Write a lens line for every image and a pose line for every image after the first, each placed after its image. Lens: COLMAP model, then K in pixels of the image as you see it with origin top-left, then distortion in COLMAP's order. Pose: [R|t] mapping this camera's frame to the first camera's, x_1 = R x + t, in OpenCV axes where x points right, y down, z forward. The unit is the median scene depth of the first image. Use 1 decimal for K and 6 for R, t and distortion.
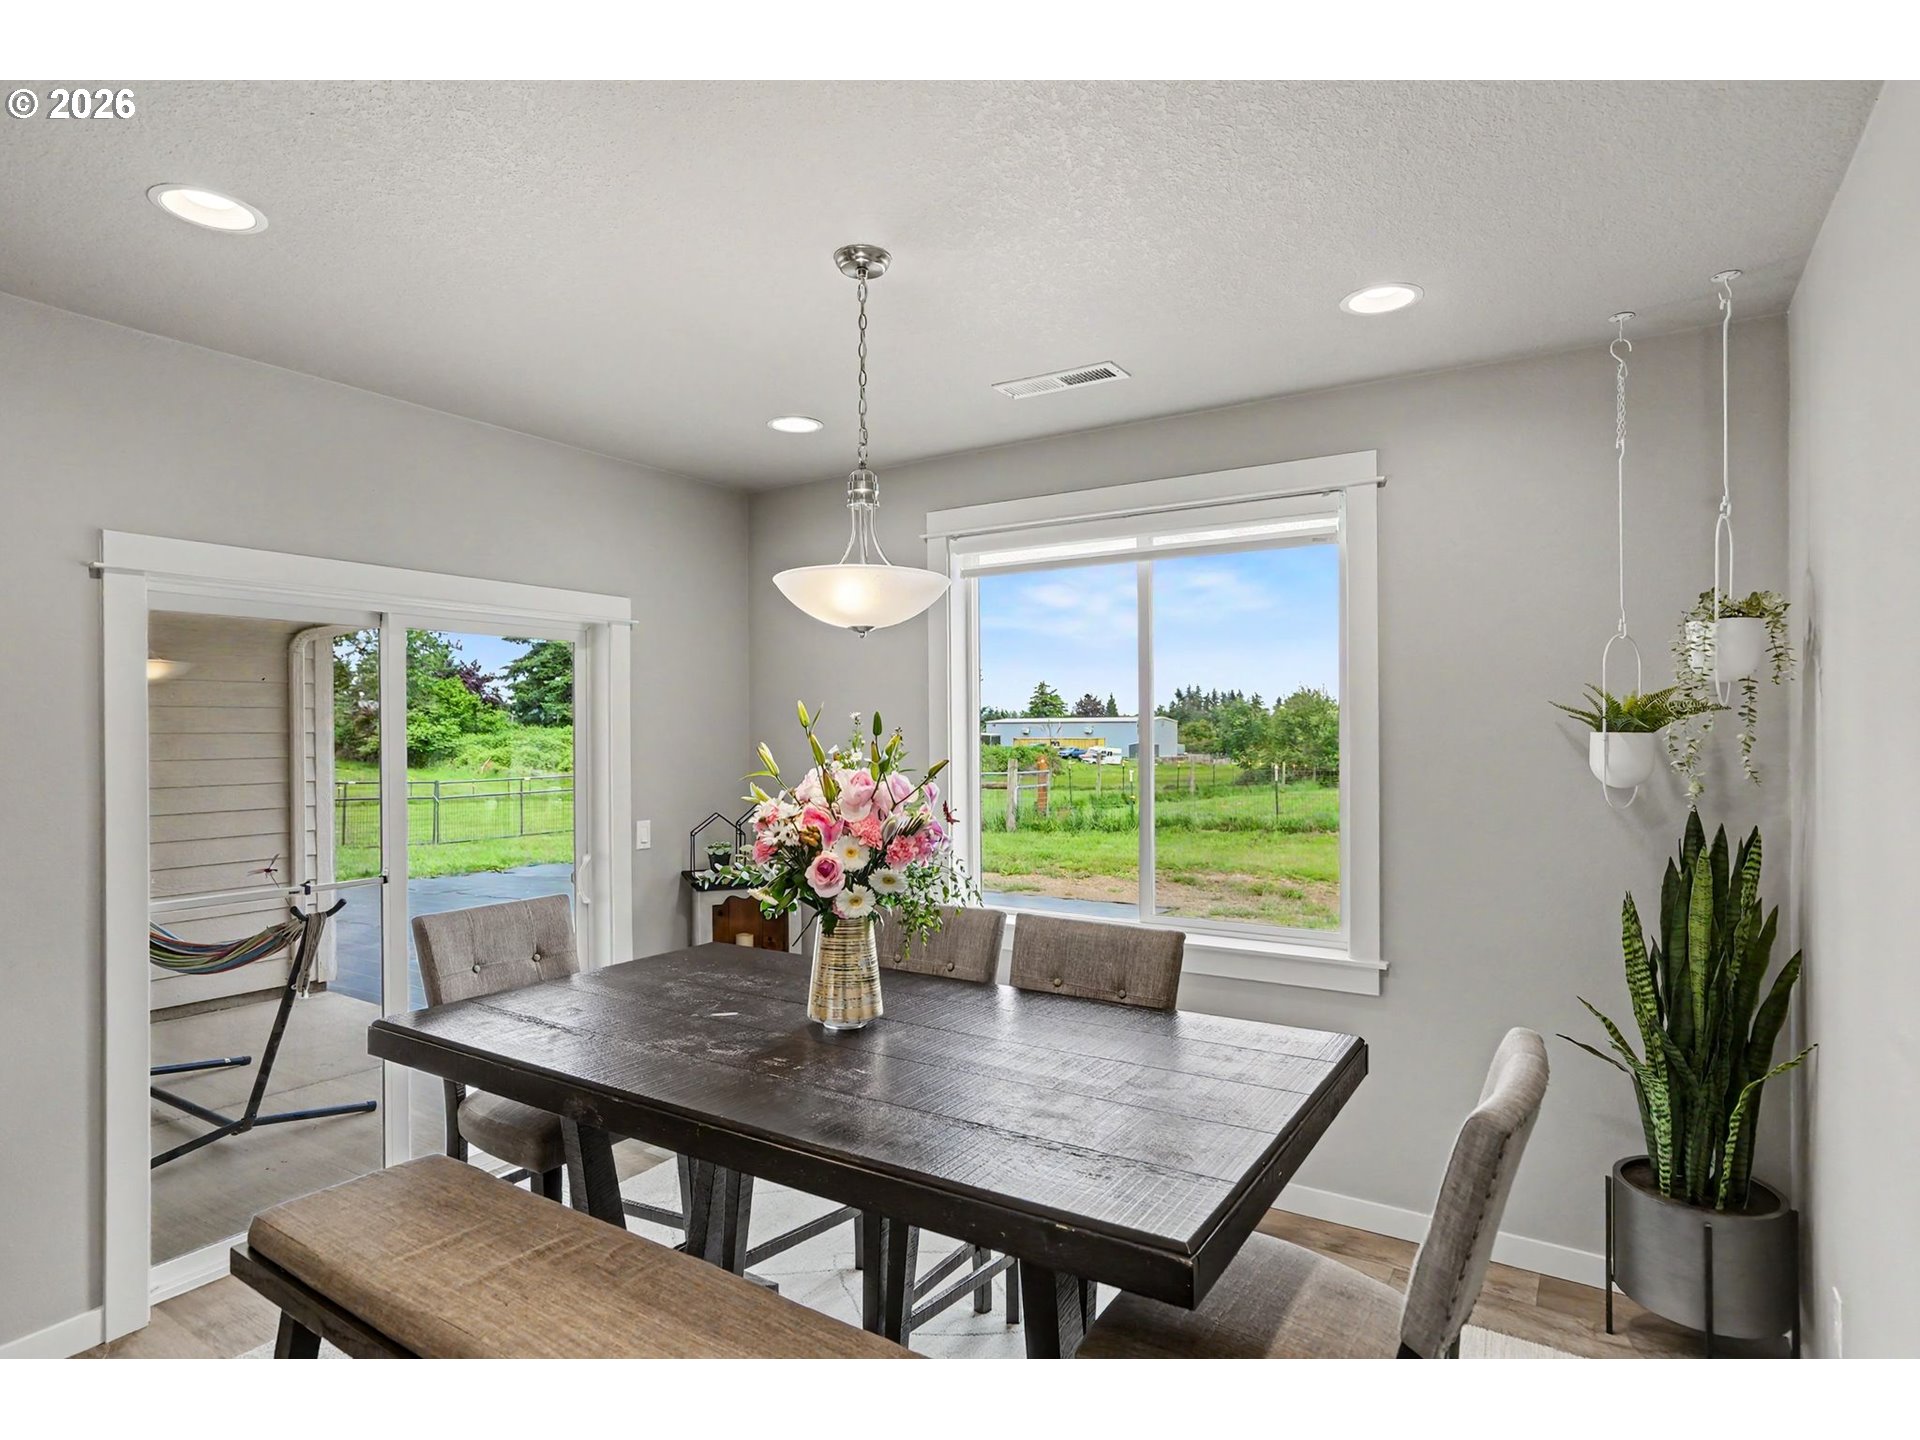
lens RADIAL K [[1037.5, 0, 960.0], [0, 1037.5, 720.0], [0, 0, 1]] dist [-0.015081, 0.000498]
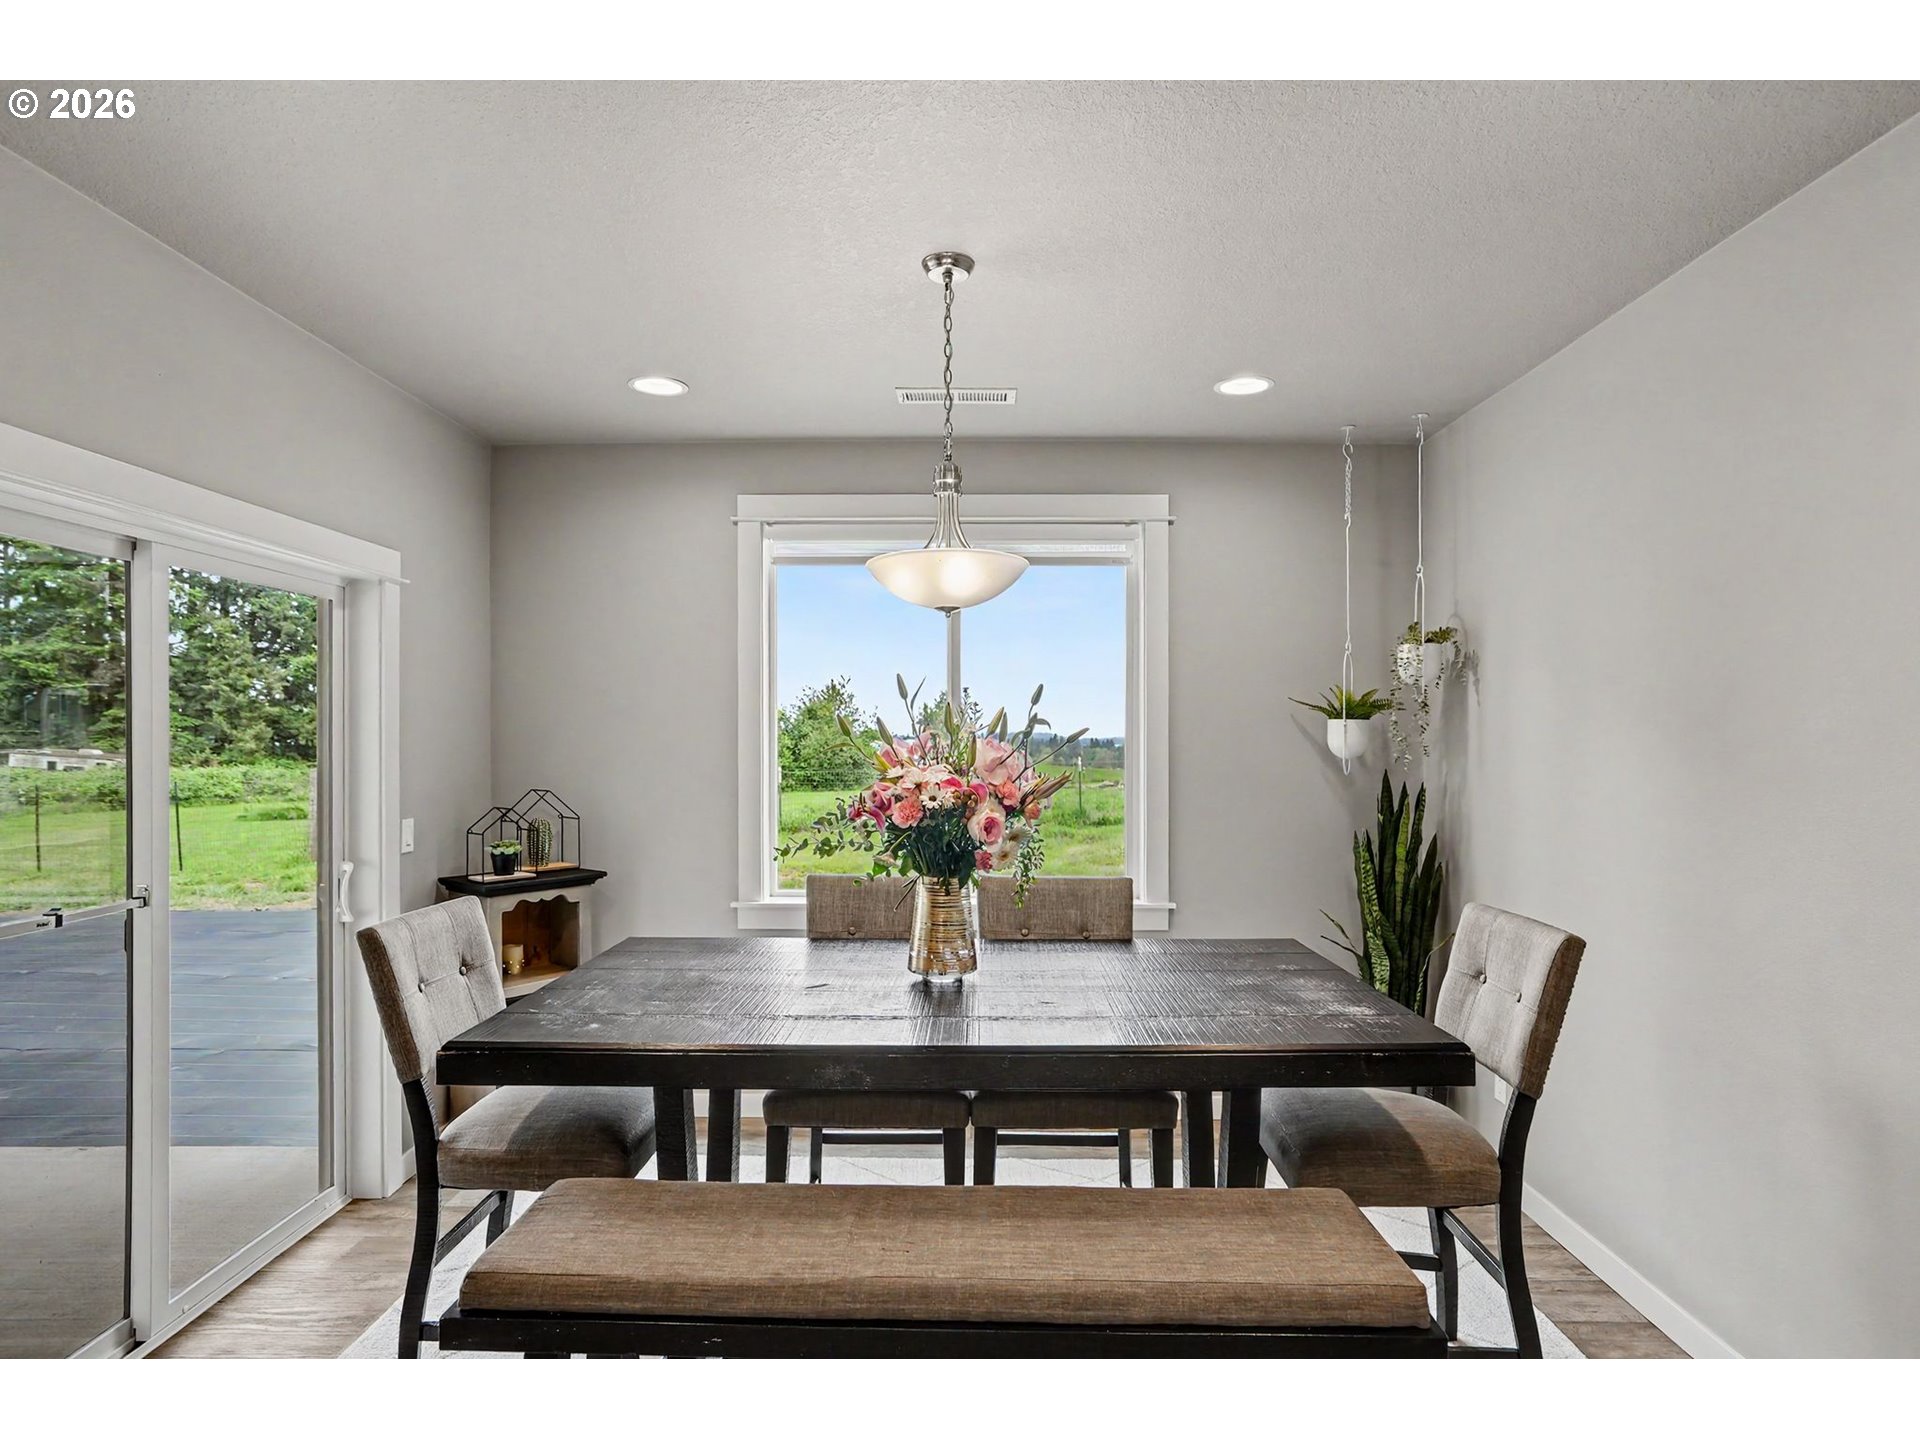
lens RADIAL K [[1063.2, 0, 962.6], [0, 1063.2, 731.3], [0, 0, 1]] dist [-0.020364, 0.001222]
pose [[0.840147, 0.009035, 0.542283, -0.597203], [-0.009709, 0.999952, -0.001618, 0.035312], [-0.542272, -0.003906, 0.840194, 0.060056]]
